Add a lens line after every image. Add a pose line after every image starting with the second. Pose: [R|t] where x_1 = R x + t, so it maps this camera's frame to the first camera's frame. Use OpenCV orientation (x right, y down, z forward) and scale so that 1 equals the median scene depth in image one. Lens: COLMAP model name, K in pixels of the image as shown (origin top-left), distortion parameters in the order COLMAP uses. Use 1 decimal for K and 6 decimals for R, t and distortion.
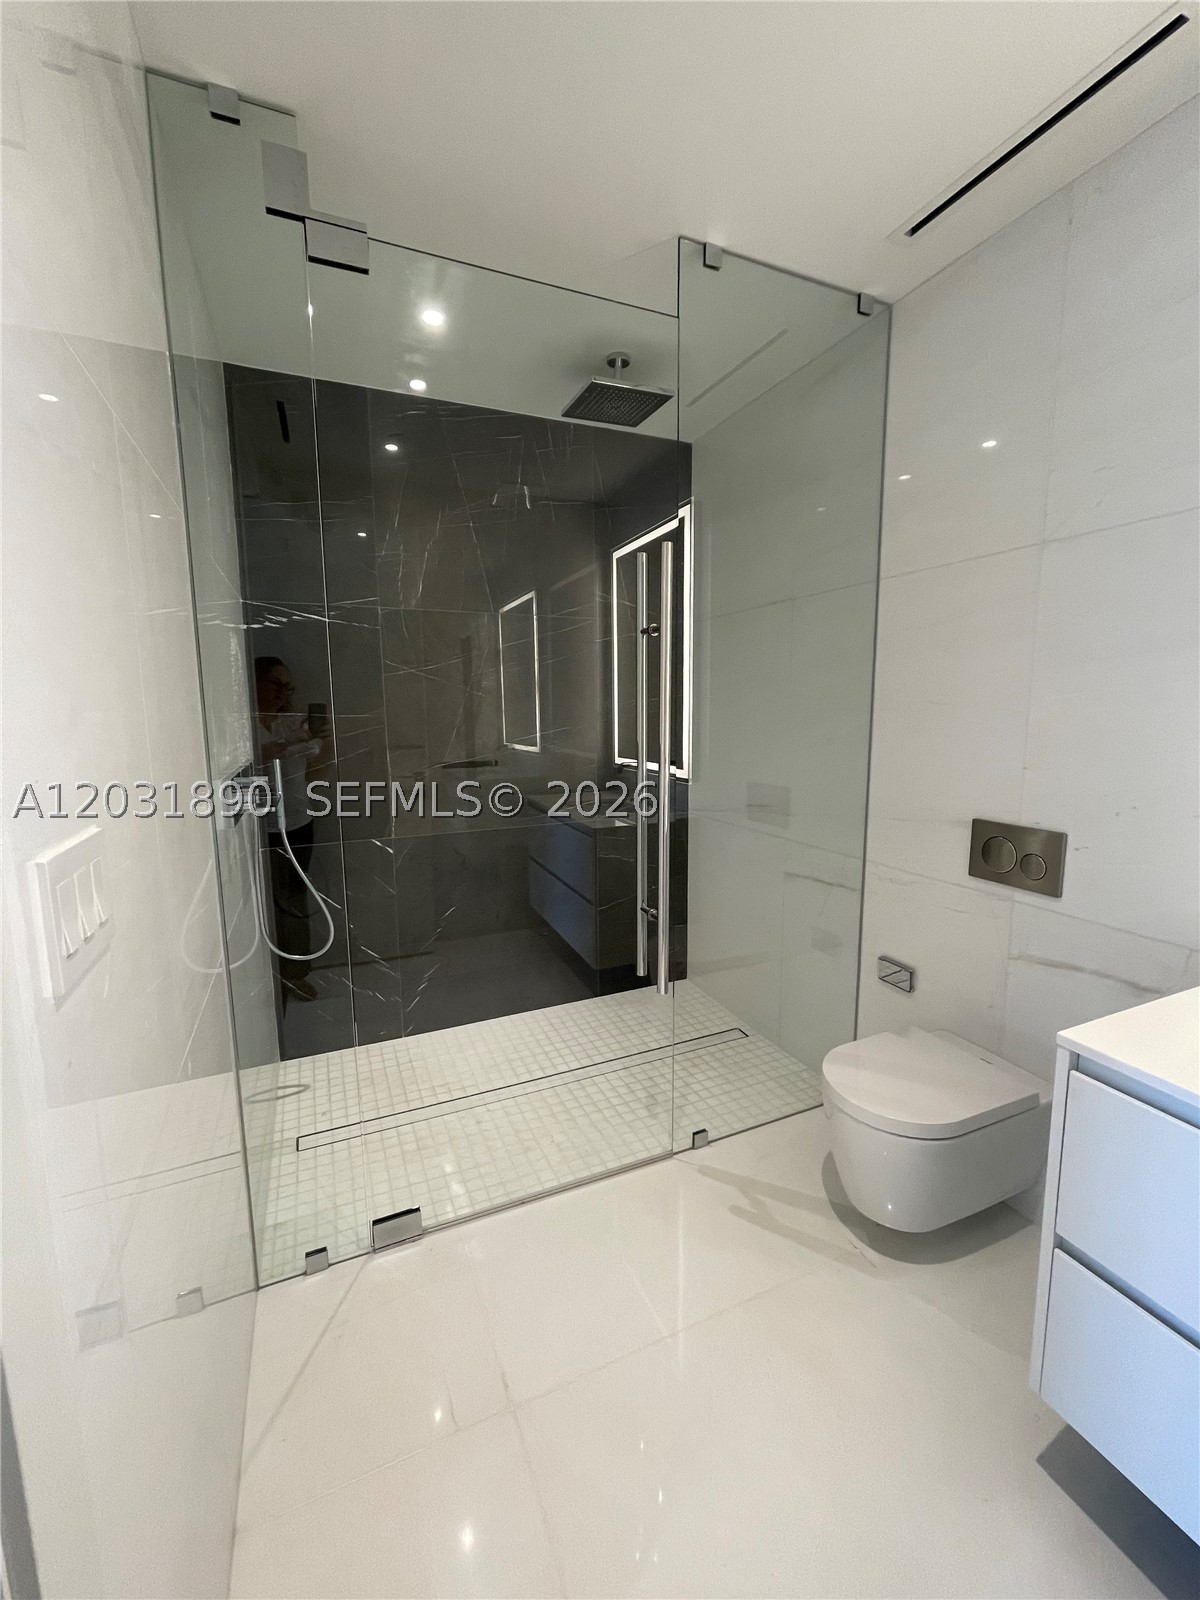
lens RADIAL K [[649.4, 0, 593.5], [0, 649.4, 795.0], [0, 0, 1]] dist [-0.002432, 0.000008]
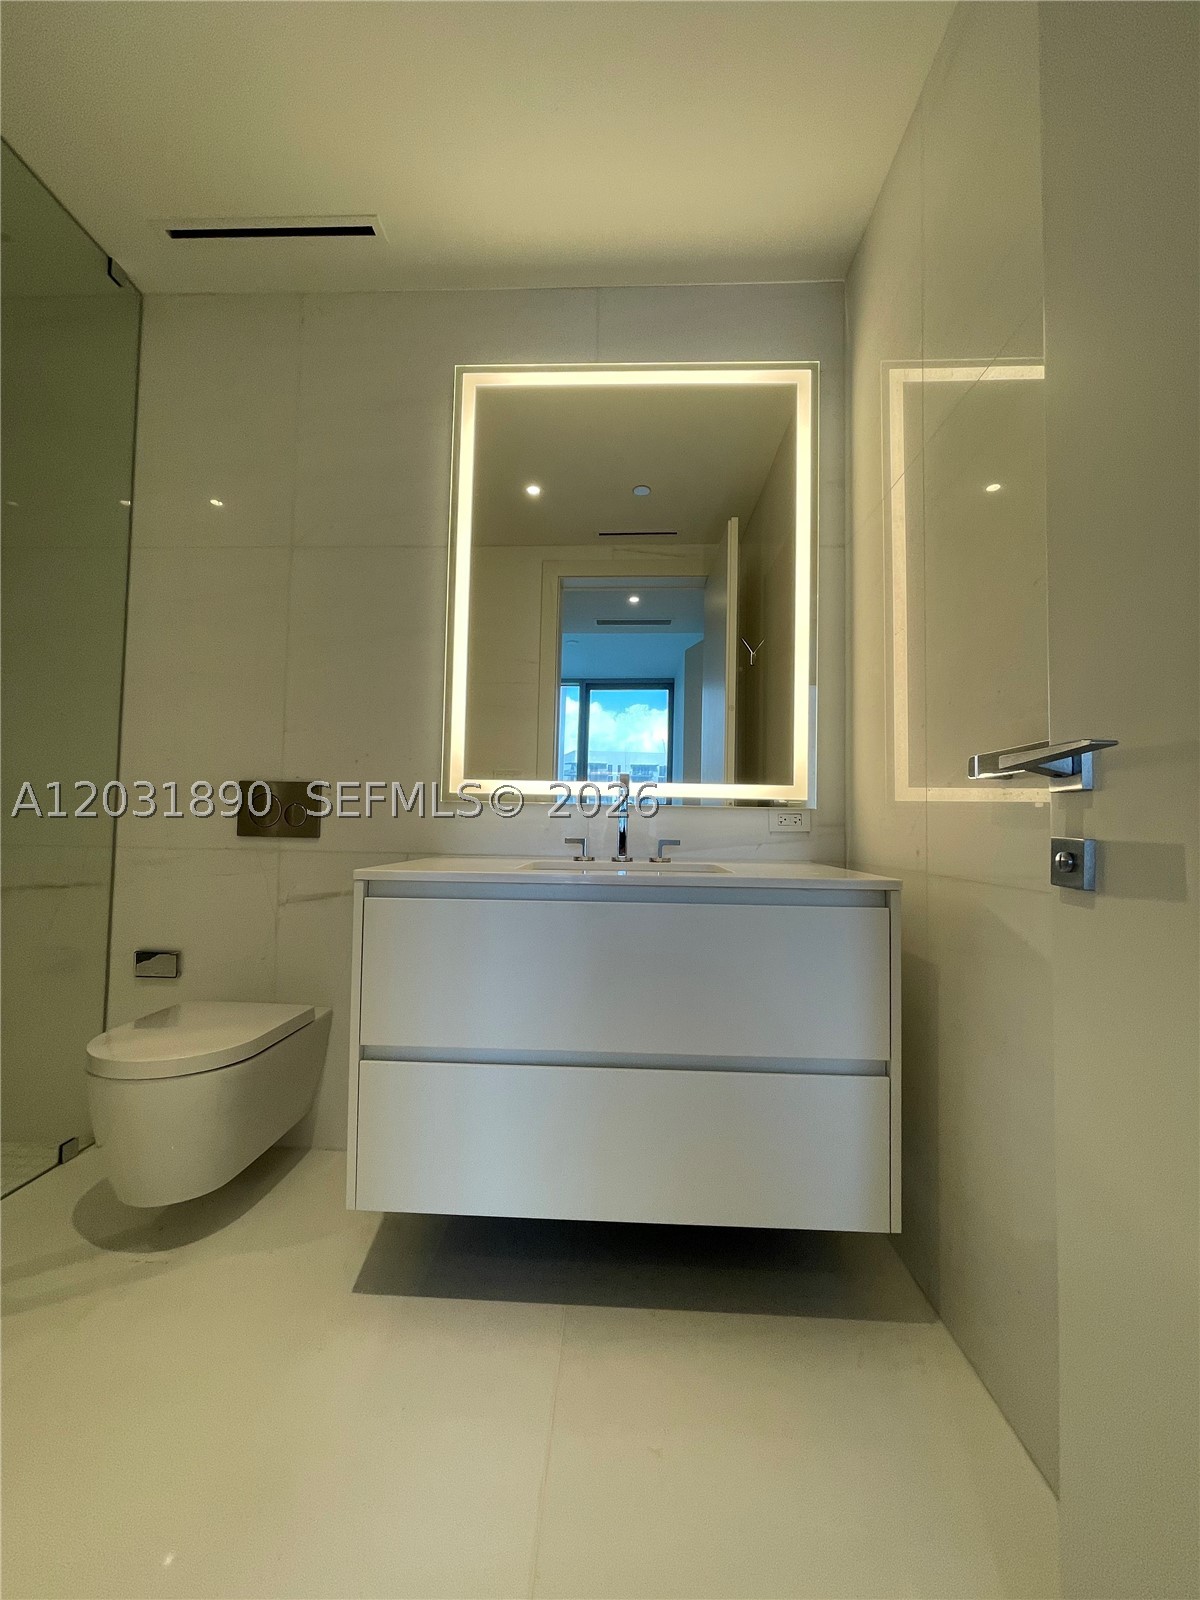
lens RADIAL K [[649.4, 0, 593.5], [0, 649.4, 795.0], [0, 0, 1]] dist [-0.002432, 0.000008]
pose [[0.445405, 0.057510, 0.893480, -0.097511], [0.100646, 0.988394, -0.113791, 0.224887], [-0.889654, 0.140609, 0.434448, 0.028708]]
